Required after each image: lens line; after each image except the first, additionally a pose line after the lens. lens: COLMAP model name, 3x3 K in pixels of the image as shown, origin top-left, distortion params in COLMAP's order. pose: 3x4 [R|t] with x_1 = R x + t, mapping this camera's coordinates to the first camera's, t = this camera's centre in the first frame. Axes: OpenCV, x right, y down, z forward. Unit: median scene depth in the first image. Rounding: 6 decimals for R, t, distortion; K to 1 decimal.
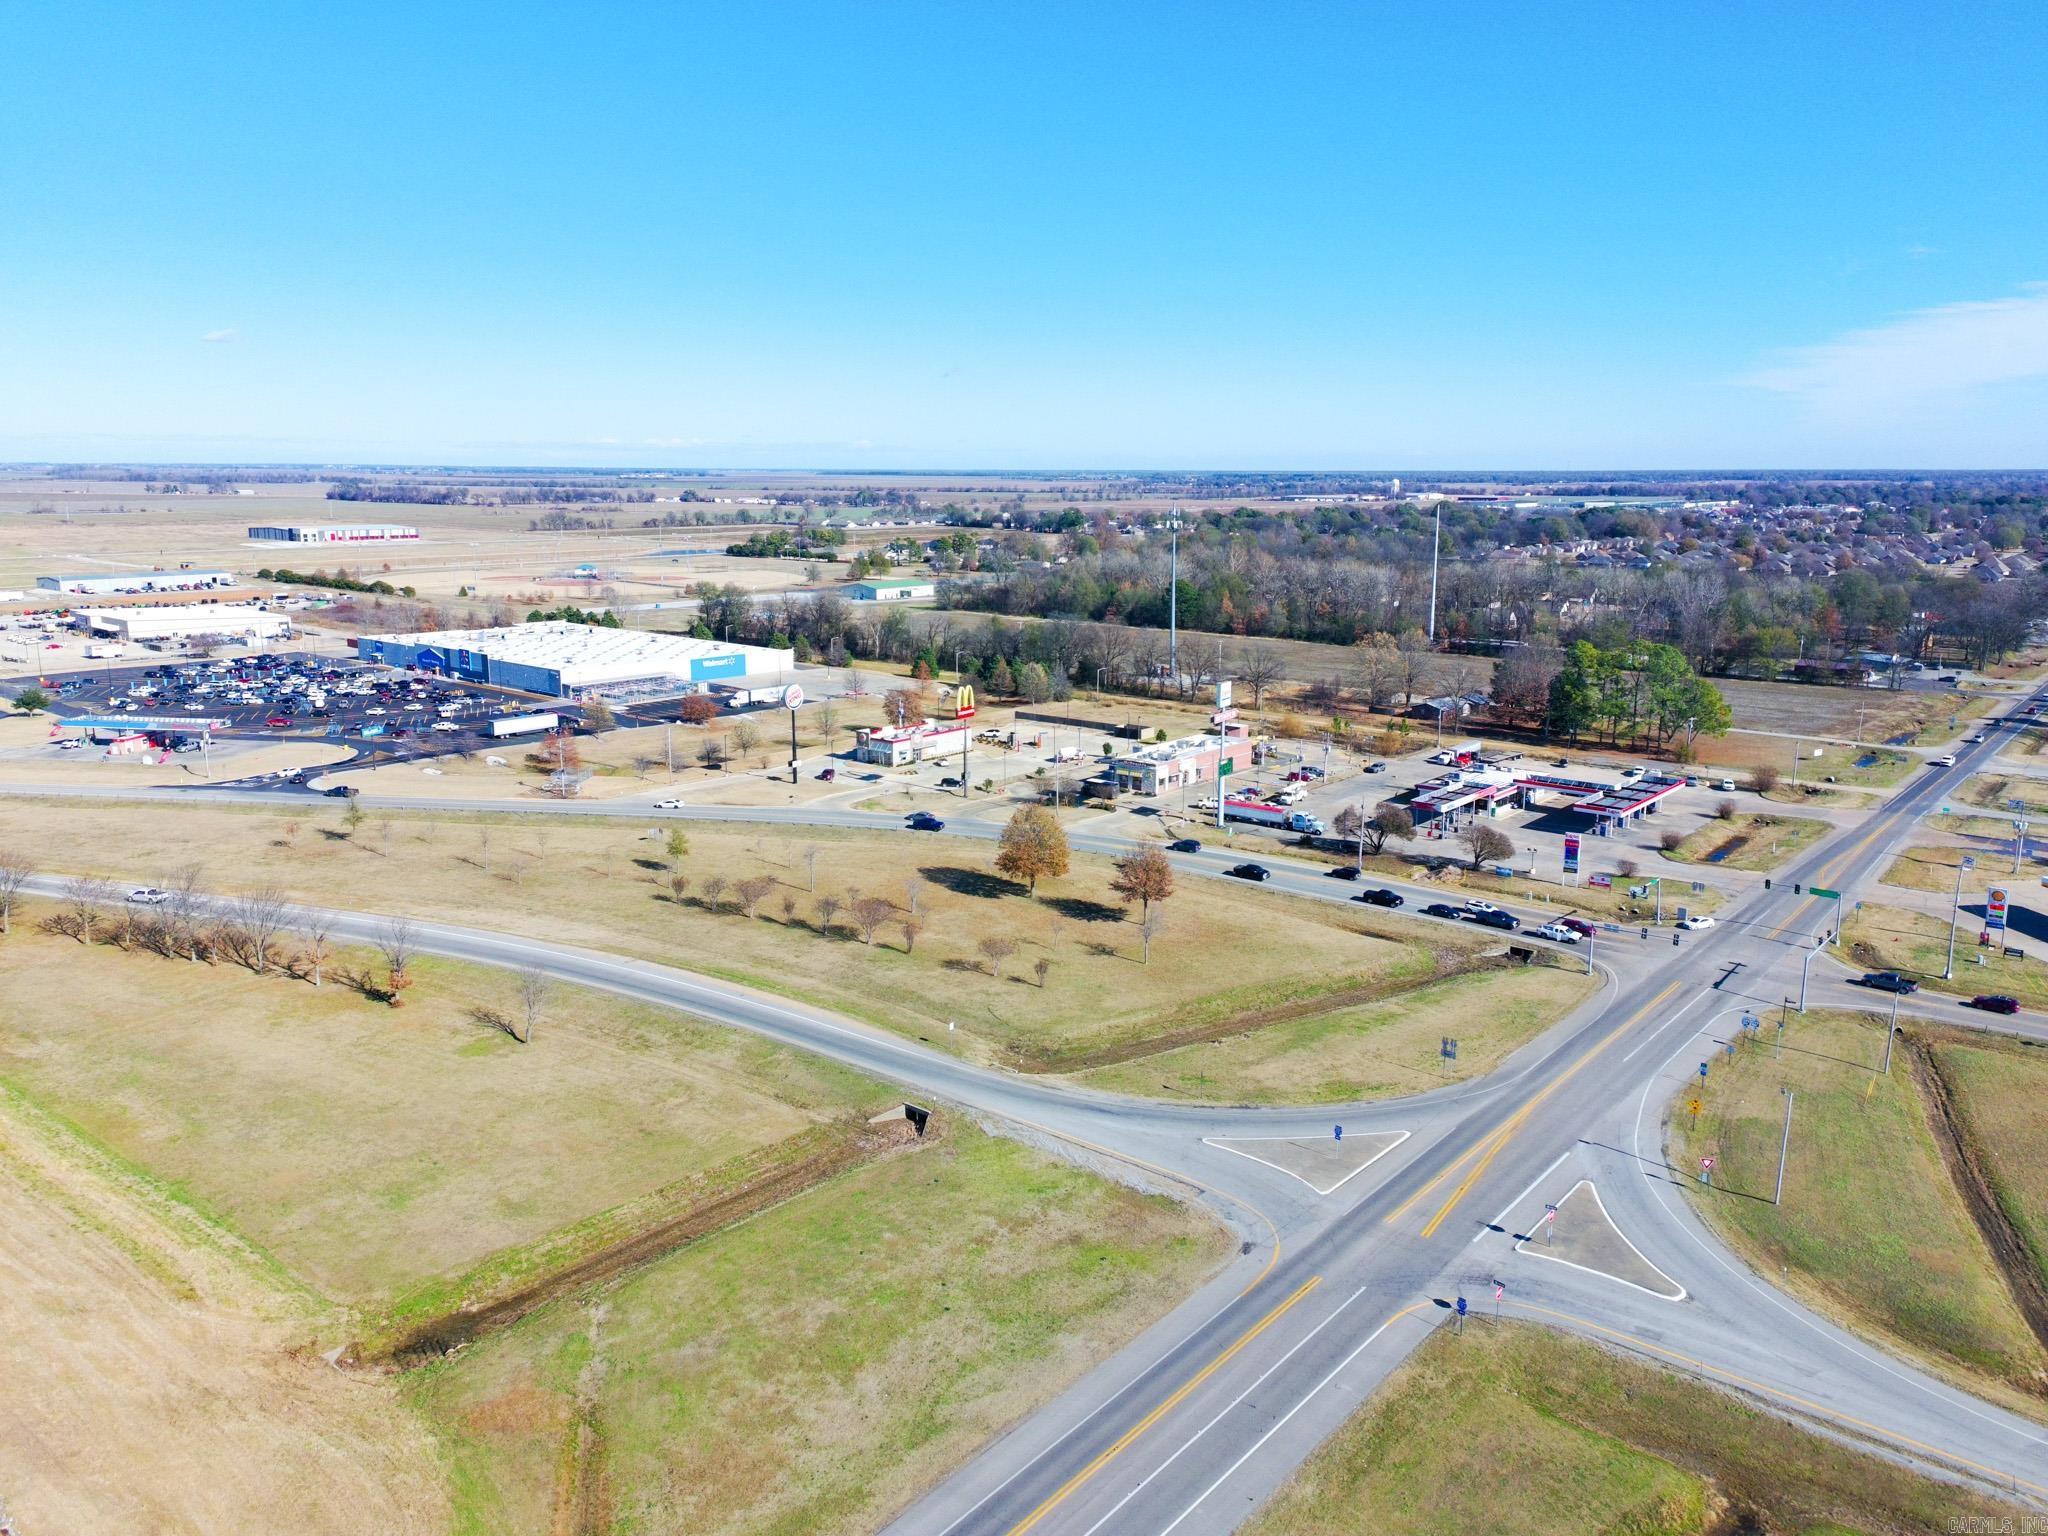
lens RADIAL K [[1504.2, 0, 1041.5], [0, 1504.2, 760.2], [0, 0, 1]] dist [0.076630, -0.060676]
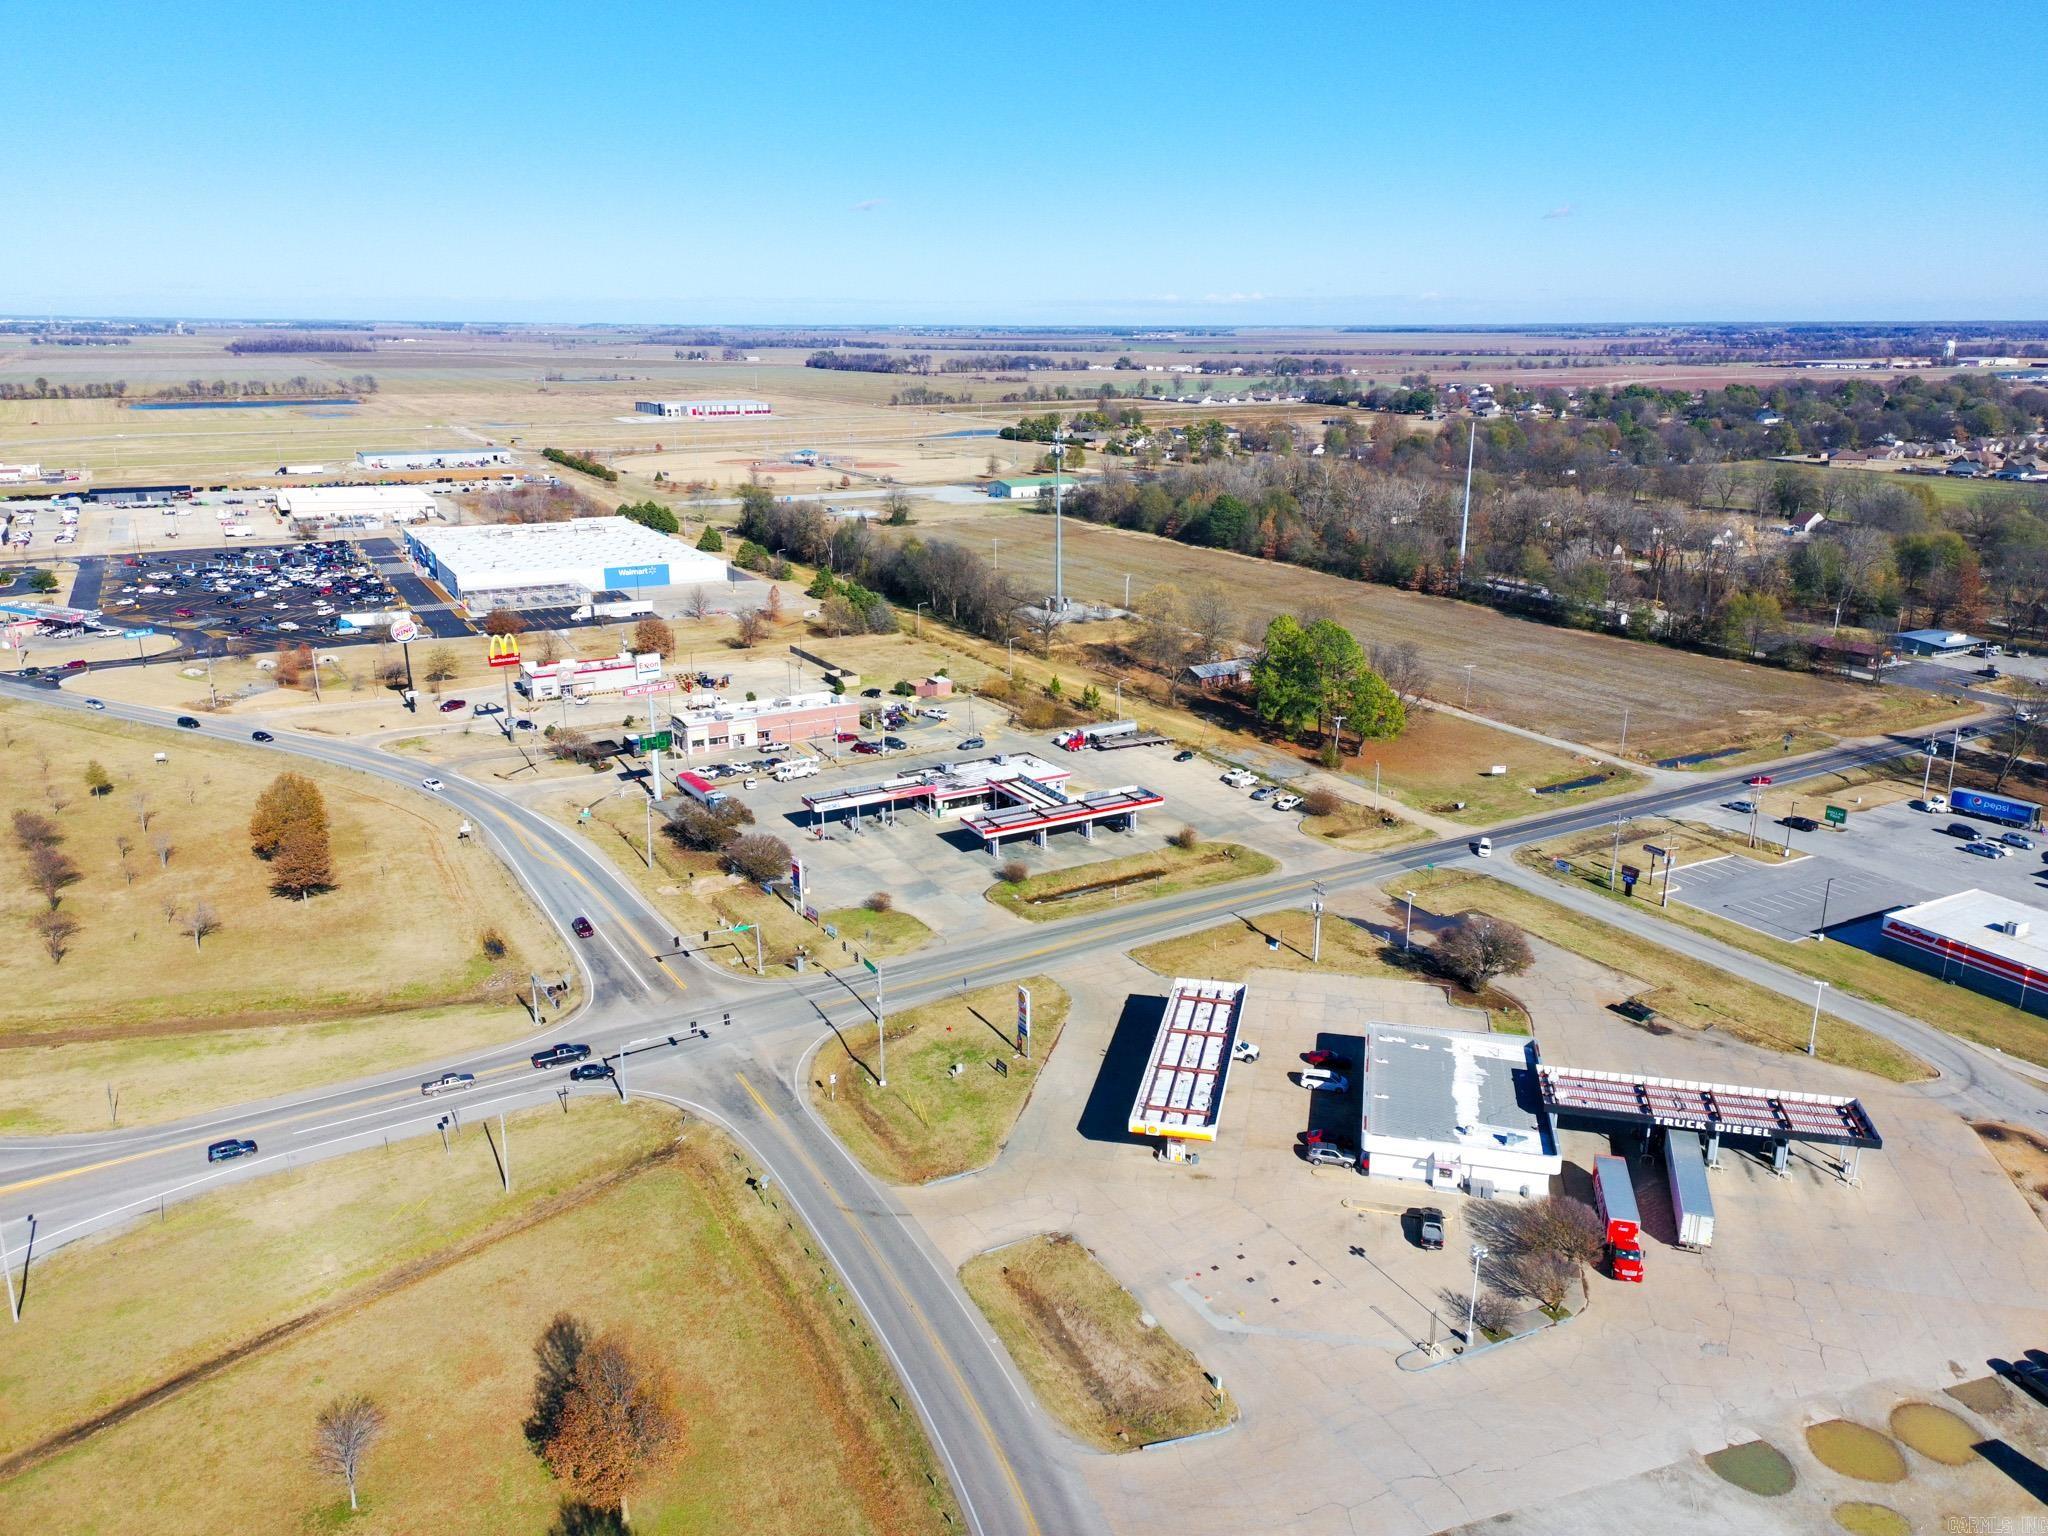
lens RADIAL K [[1504.2, 0, 1041.5], [0, 1504.2, 760.2], [0, 0, 1]] dist [0.076630, -0.060676]
pose [[0.939629, 0.092713, -0.329396, 0.321055], [-0.062817, 0.992973, 0.100297, -0.045568], [0.336380, -0.073551, 0.938850, 0.080492]]
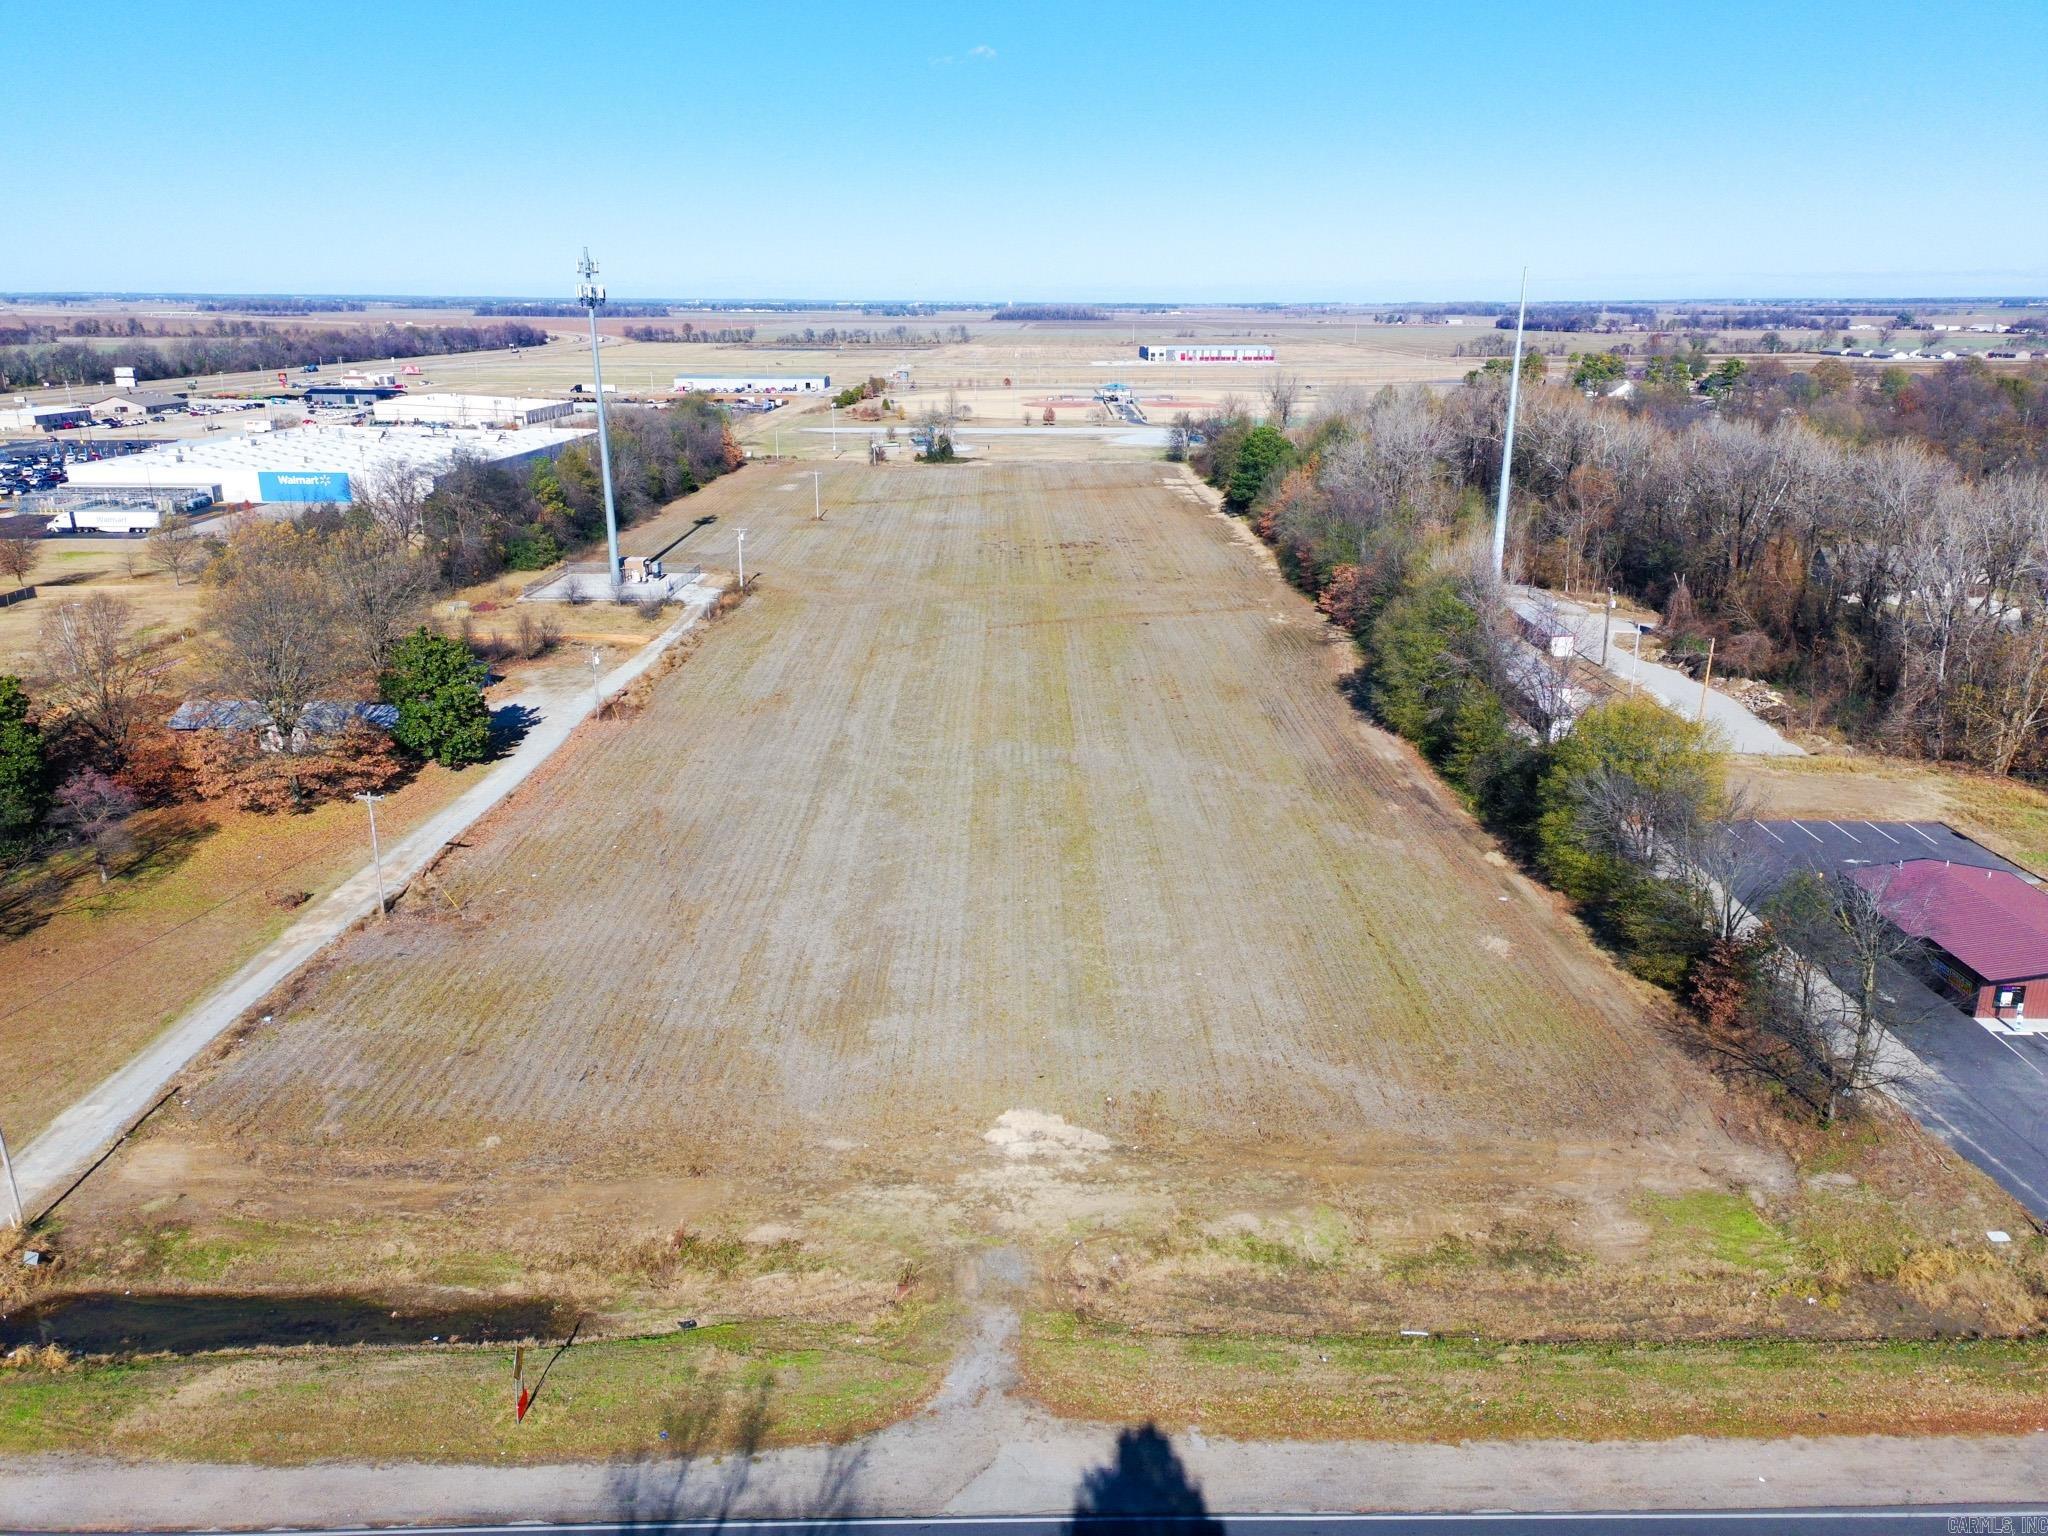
lens RADIAL K [[1504.2, 0, 1041.5], [0, 1504.2, 760.2], [0, 0, 1]] dist [0.076630, -0.060676]
pose [[0.648865, 0.218332, -0.728907, 0.485399], [-0.144175, 0.975874, 0.163963, -0.084295], [0.747119, -0.001300, 0.664688, 0.606713]]
